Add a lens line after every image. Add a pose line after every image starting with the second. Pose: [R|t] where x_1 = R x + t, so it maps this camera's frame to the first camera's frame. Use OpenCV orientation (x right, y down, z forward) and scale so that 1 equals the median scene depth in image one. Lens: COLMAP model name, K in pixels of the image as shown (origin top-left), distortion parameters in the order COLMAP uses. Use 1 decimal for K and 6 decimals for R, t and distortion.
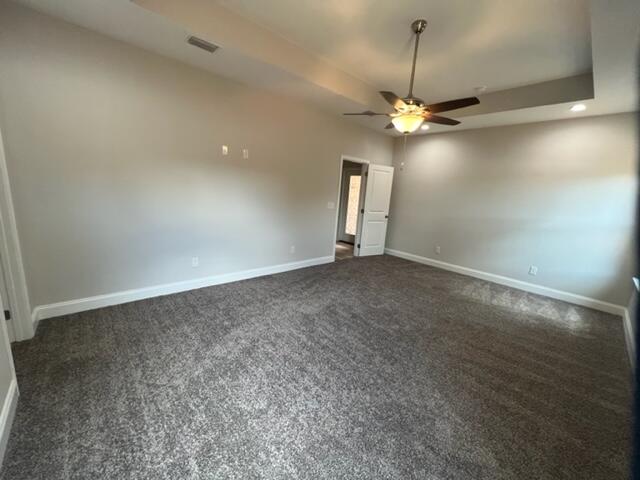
lens RADIAL K [[257.6, 0, 320.9], [0, 257.6, 241.1], [0, 0, 1]] dist [-0.000148, 0.000183]
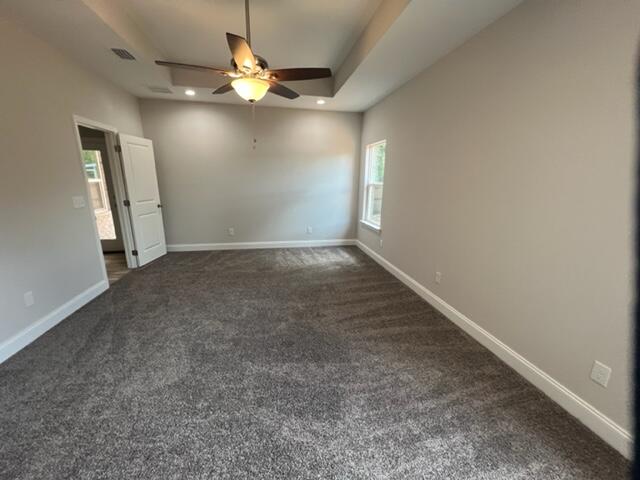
lens RADIAL K [[257.6, 0, 320.9], [0, 257.6, 241.1], [0, 0, 1]] dist [-0.000148, 0.000183]
pose [[0.524965, -0.264297, 0.809048, -0.202278], [0.188799, 0.963044, 0.192098, -0.070085], [-0.829920, 0.051903, 0.555463, 0.248226]]
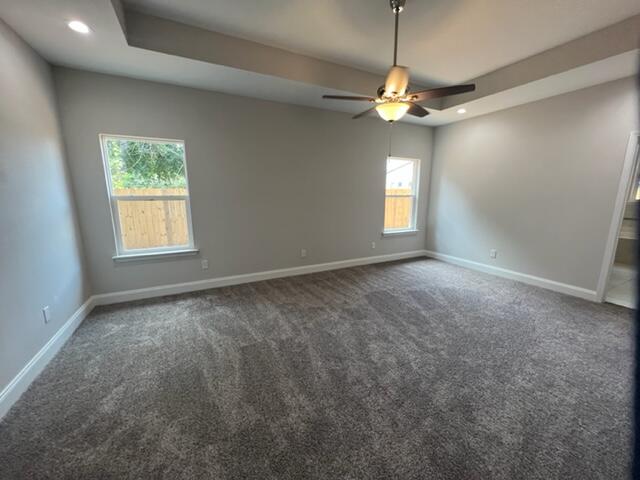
lens RADIAL K [[257.6, 0, 320.9], [0, 257.6, 241.1], [0, 0, 1]] dist [-0.000148, 0.000183]
pose [[-0.958807, -0.124199, 0.255469, 0.178382], [-0.013941, 0.918841, 0.394382, -0.242312], [-0.283717, 0.374575, -0.882722, 1.274084]]
